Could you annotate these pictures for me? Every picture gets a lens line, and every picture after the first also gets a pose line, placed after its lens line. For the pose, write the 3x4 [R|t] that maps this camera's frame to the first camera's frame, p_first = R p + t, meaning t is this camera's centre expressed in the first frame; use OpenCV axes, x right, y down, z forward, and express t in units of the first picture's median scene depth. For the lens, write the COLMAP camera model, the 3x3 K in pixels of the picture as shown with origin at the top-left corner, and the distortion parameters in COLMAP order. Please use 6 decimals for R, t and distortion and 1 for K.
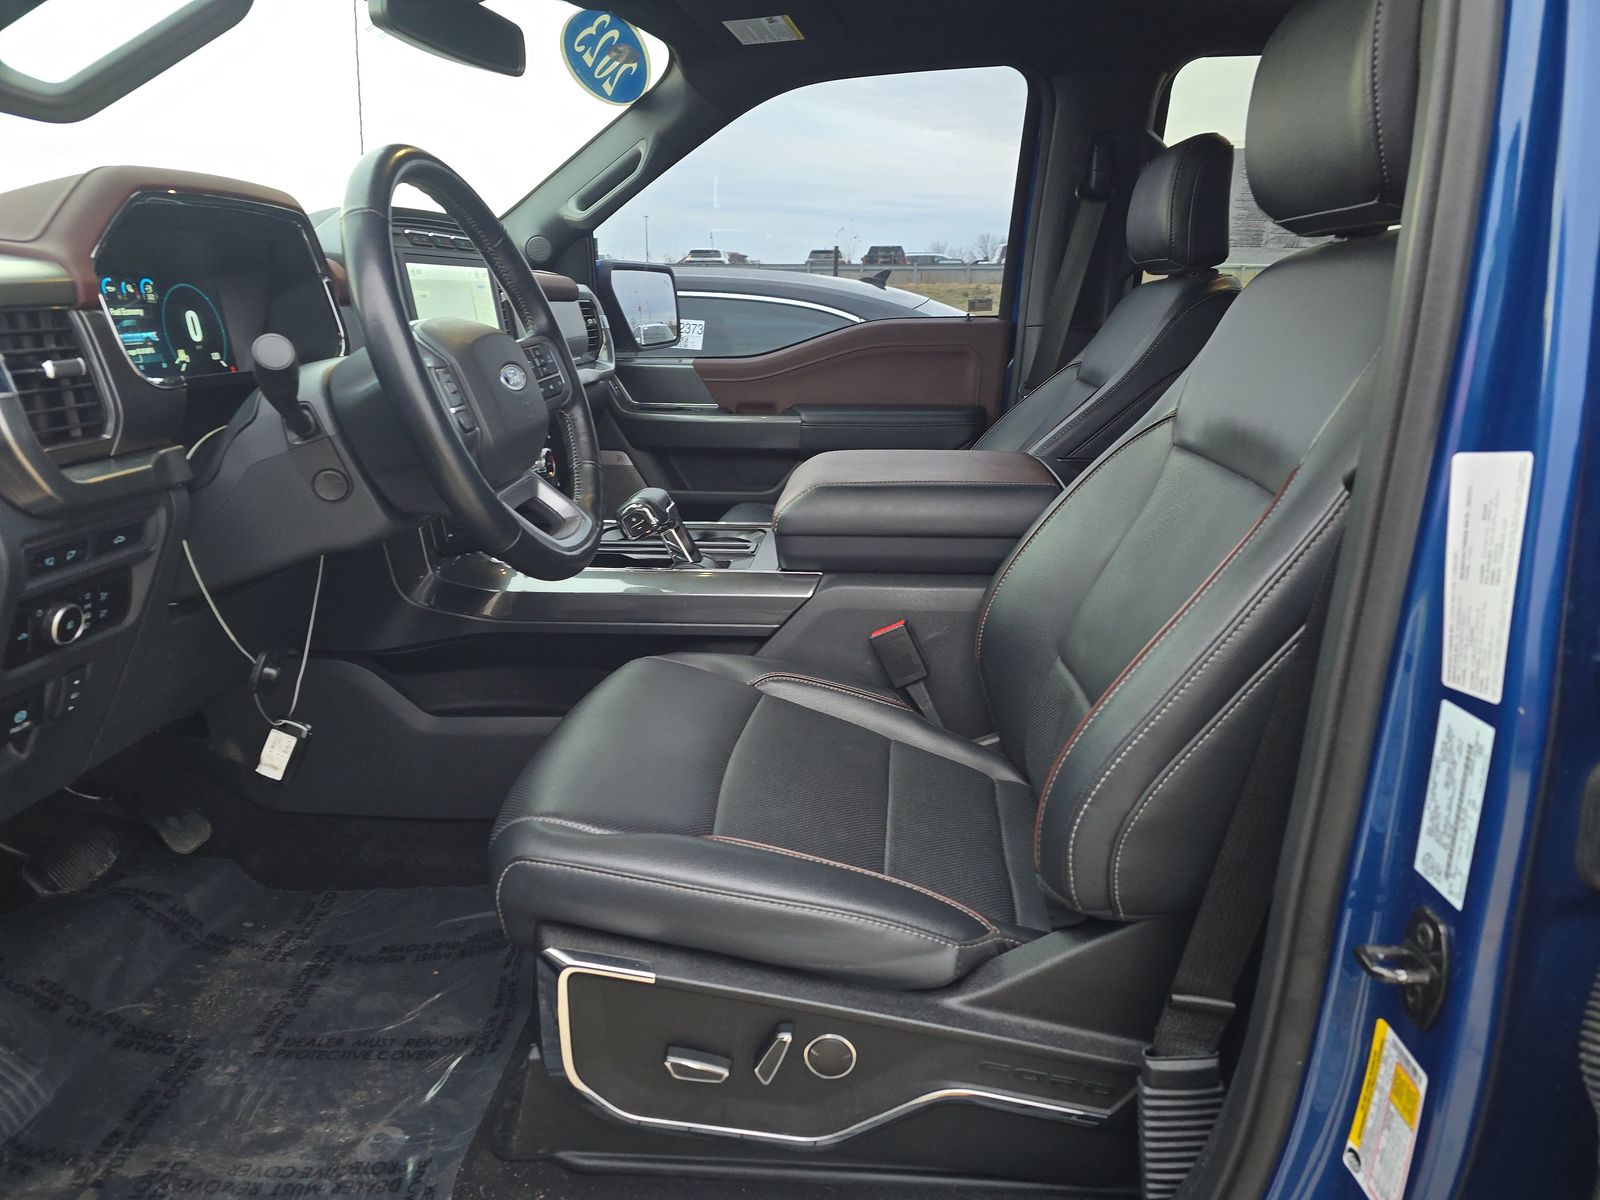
lens RADIAL K [[1077.8, 0, 804.0], [0, 1077.8, 605.3], [0, 0, 1]] dist [0.093205, -0.086268]
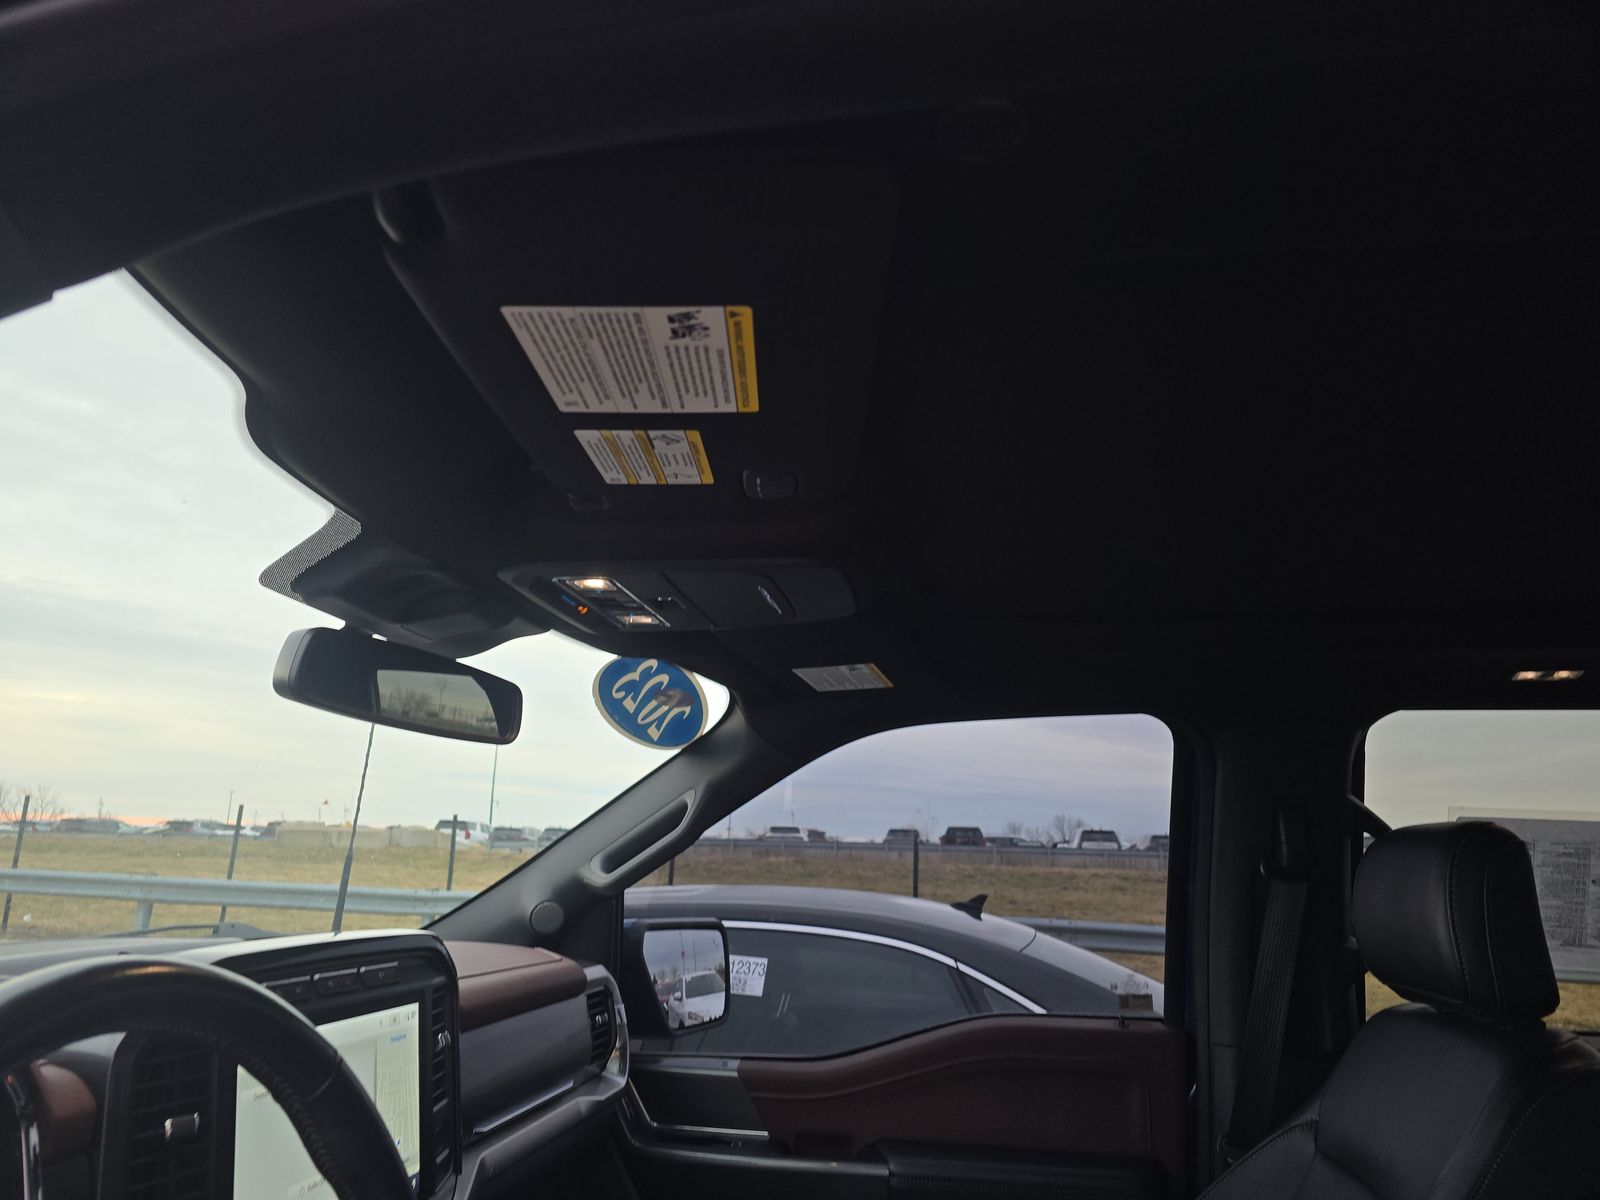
lens RADIAL K [[1077.8, 0, 804.0], [0, 1077.8, 605.3], [0, 0, 1]] dist [0.093205, -0.086268]
pose [[0.997382, 0.002695, -0.072264, -0.007180], [-0.037912, 0.870445, -0.490804, -0.154232], [0.061579, 0.492259, 0.868268, 0.244289]]
